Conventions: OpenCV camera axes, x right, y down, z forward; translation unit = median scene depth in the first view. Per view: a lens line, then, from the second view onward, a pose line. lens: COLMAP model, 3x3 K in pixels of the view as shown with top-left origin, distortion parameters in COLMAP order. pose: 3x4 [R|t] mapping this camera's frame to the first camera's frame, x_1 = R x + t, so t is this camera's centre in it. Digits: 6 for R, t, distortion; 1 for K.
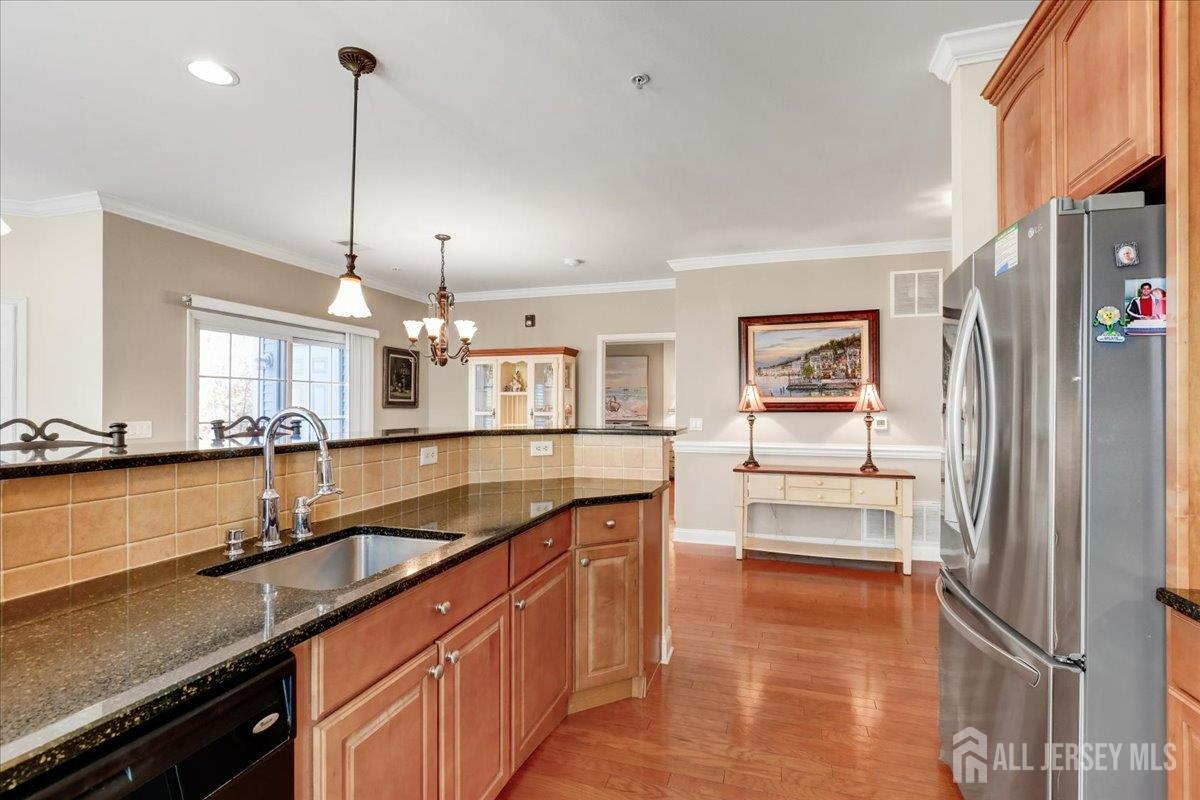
lens RADIAL K [[547.2, 0, 603.3], [0, 547.2, 405.9], [0, 0, 1]] dist [-0.035763, 0.004171]
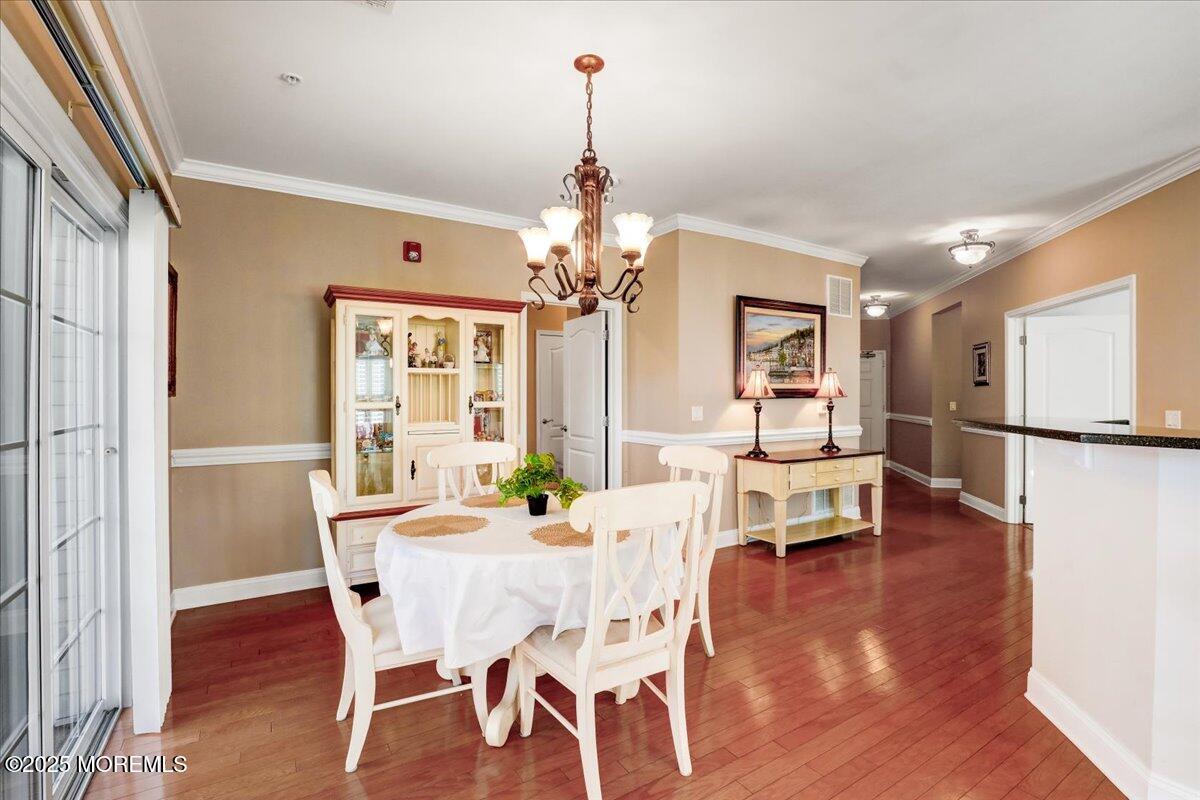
lens RADIAL K [[547.2, 0, 593.9], [0, 547.2, 396.4], [0, 0, 1]] dist [-0.035763, 0.004171]
pose [[0.650228, -0.002509, 0.759735, -0.634201], [-0.001157, 0.999990, 0.004293, 0.003759], [-0.759738, -0.003670, 0.650219, 0.614289]]
